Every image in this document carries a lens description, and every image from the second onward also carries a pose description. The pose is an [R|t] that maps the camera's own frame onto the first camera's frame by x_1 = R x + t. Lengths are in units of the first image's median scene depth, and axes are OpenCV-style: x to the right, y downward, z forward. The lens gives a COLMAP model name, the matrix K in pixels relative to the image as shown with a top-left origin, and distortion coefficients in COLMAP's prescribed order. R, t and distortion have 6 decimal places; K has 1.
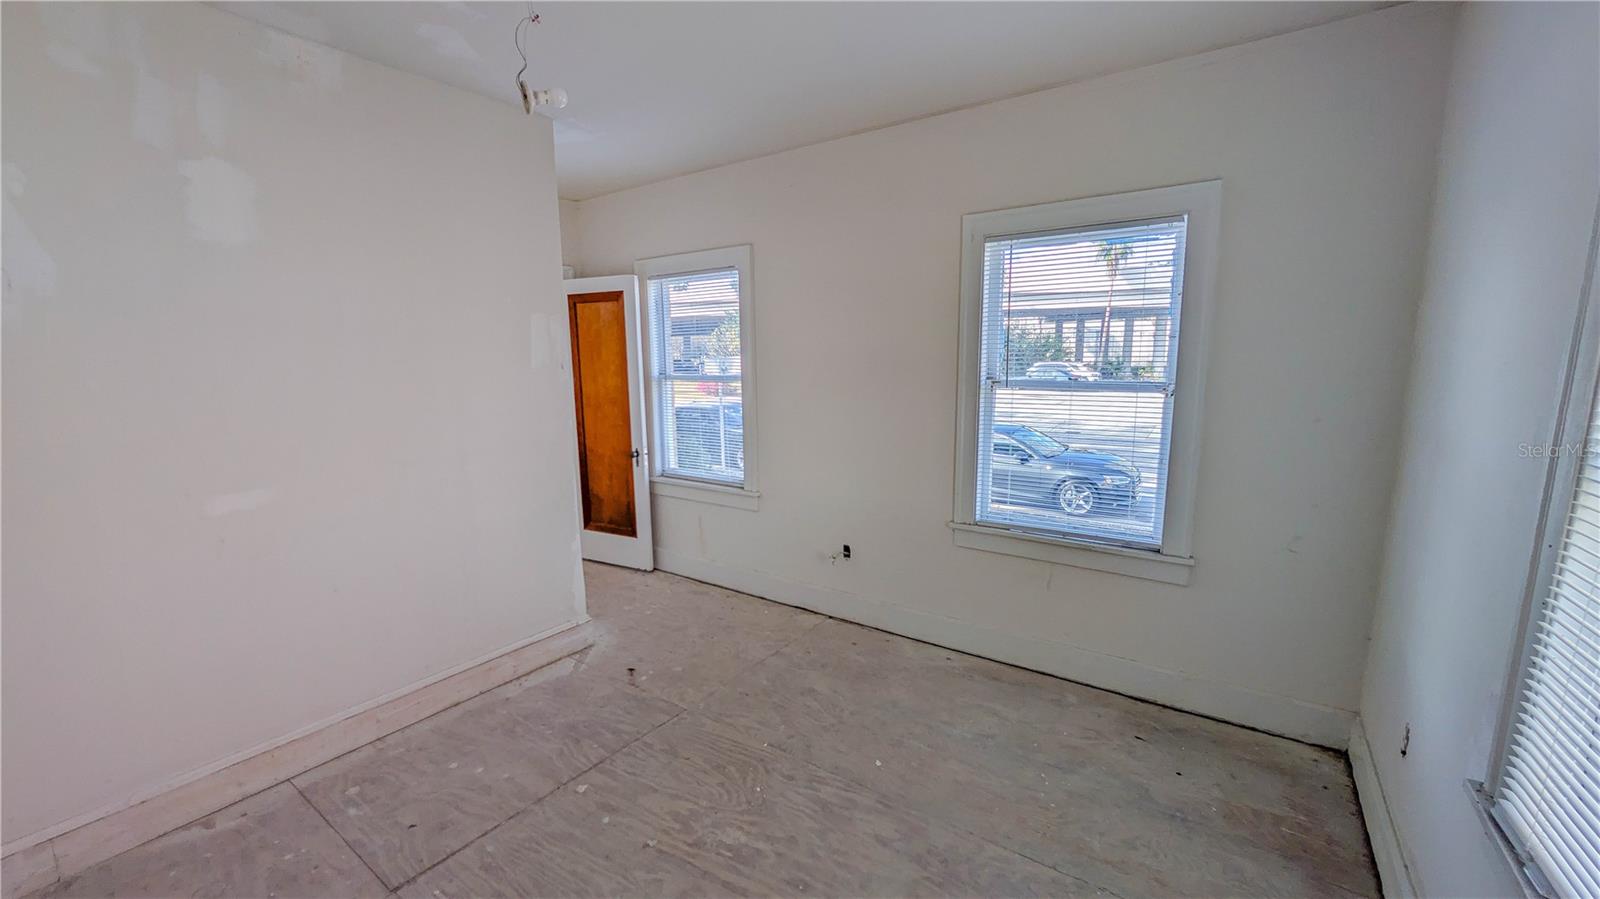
lens RADIAL K [[616.7, 0, 801.6], [0, 616.7, 455.2], [0, 0, 1]] dist [-0.018632, 0.005883]
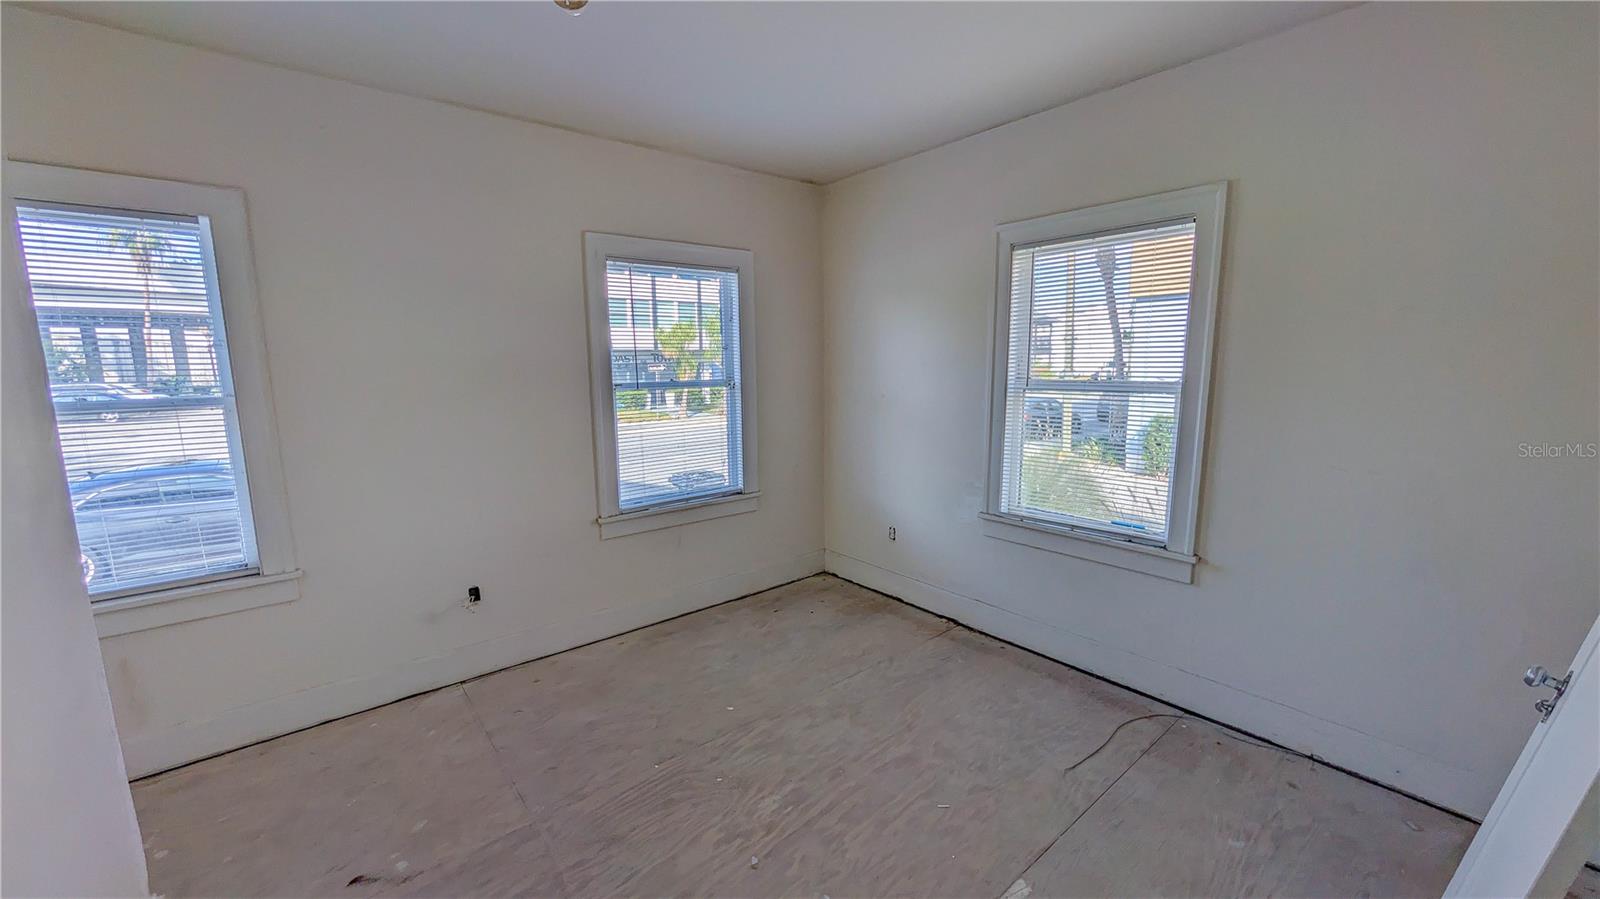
lens RADIAL K [[616.7, 0, 794.2], [0, 616.7, 450.8], [0, 0, 1]] dist [-0.018632, 0.005883]
pose [[0.276299, -0.133749, 0.951720, -0.883193], [0.164680, 0.982212, 0.090224, -0.061914], [-0.946858, 0.131800, 0.293410, 0.481302]]
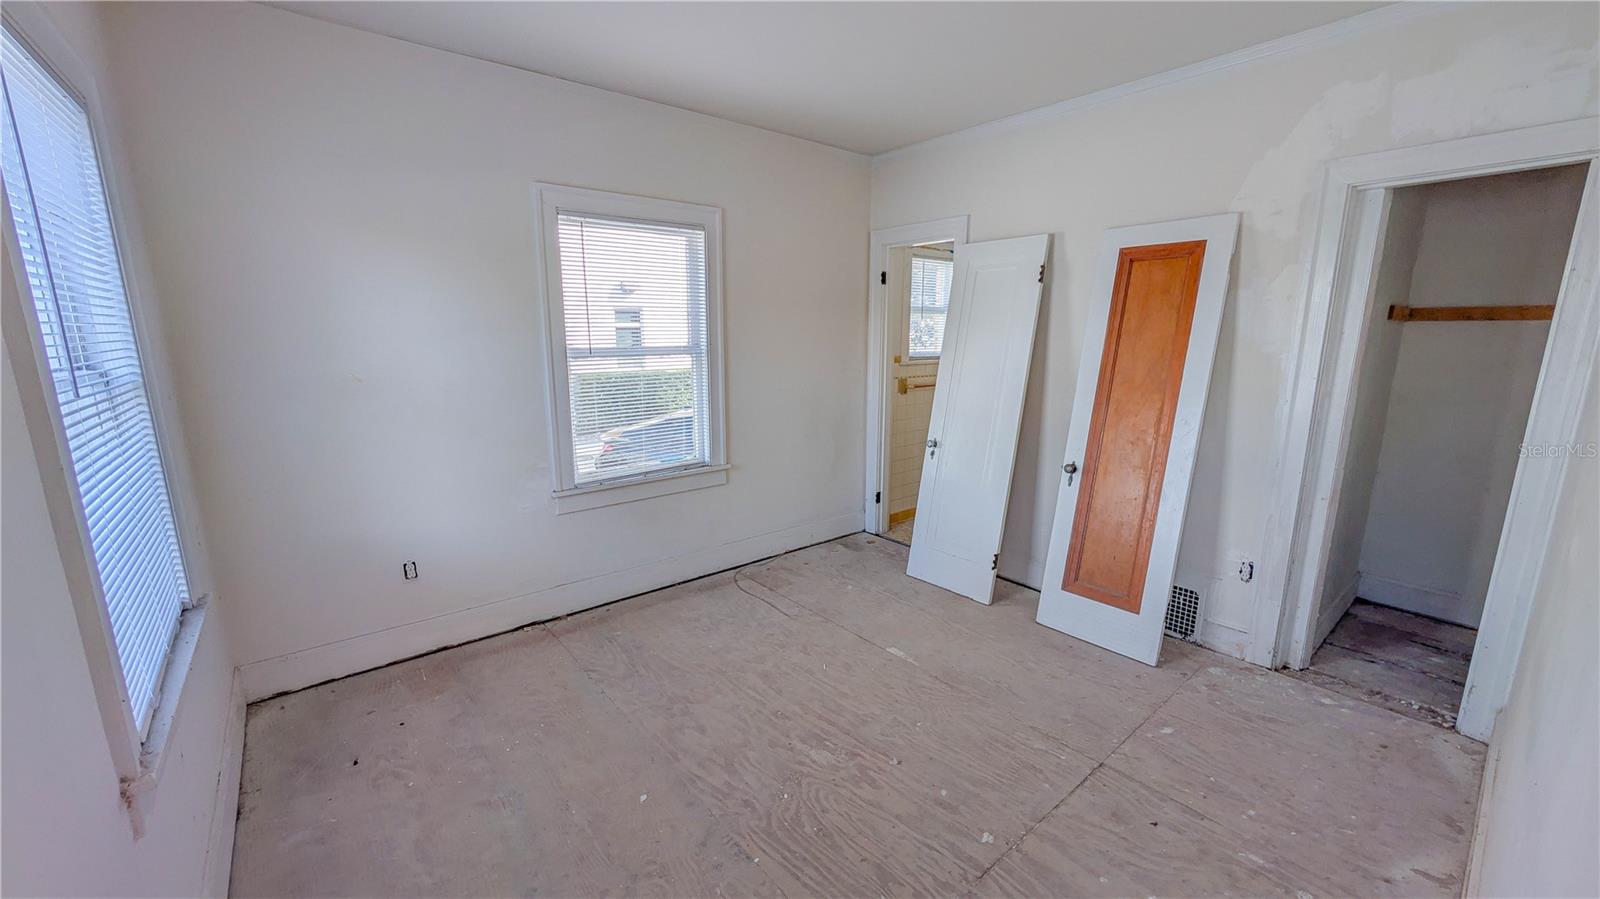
lens RADIAL K [[616.7, 0, 805.8], [0, 616.7, 462.9], [0, 0, 1]] dist [-0.018632, 0.005883]
pose [[-0.965771, -0.046542, 0.255186, -0.293473], [0.048933, 0.933420, 0.355432, -0.231403], [-0.254738, 0.355753, -0.899193, 1.550984]]
